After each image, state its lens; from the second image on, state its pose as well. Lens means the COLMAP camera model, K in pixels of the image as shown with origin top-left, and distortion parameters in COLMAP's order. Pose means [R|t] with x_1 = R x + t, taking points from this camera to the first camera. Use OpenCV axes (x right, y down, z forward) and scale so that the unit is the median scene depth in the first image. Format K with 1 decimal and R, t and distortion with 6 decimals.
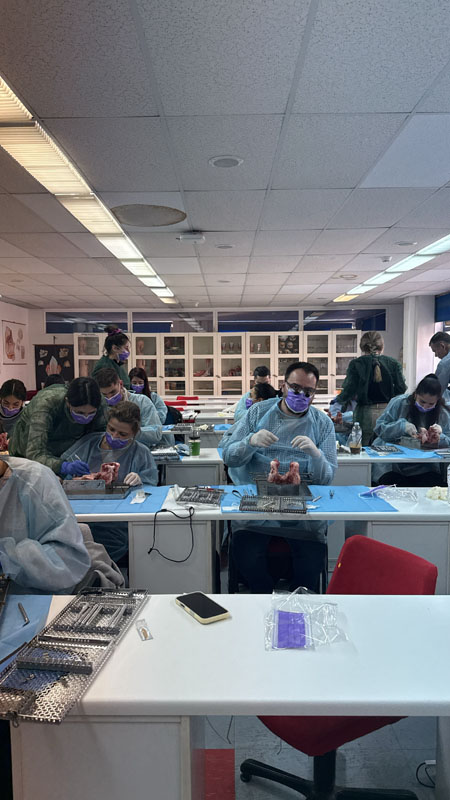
lens RADIAL K [[558.8, 0, 225.0], [0, 558.8, 400.0], [0, 0, 1]] dist [0.113999, -0.000063]
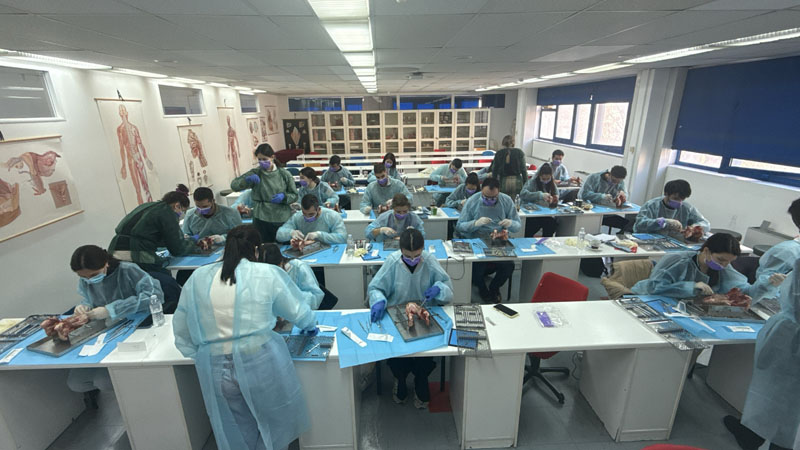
lens RADIAL K [[364.3, 0, 400.0], [0, 364.3, 225.0], [0, 0, 1]] dist [-0.000335, -0.000187]
pose [[0.998368, -0.024736, 0.051471, -0.074917], [0.011765, 0.971078, 0.238471, -0.052006], [-0.055881, -0.237476, 0.969785, -0.061051]]
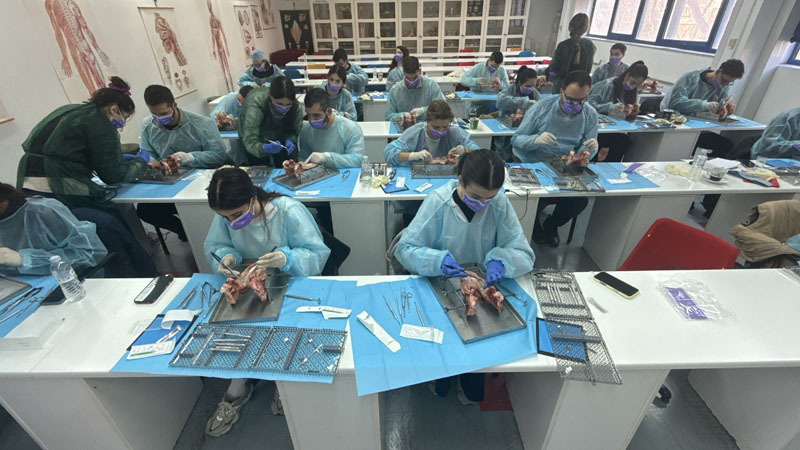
lens RADIAL K [[364.3, 0, 400.0], [0, 364.3, 225.0], [0, 0, 1]] dist [-0.000335, -0.000187]
pose [[0.999667, -0.018805, 0.017698, -0.084954], [0.008804, 0.892469, 0.451023, -0.033245], [-0.024277, -0.450716, 0.892337, 0.020308]]
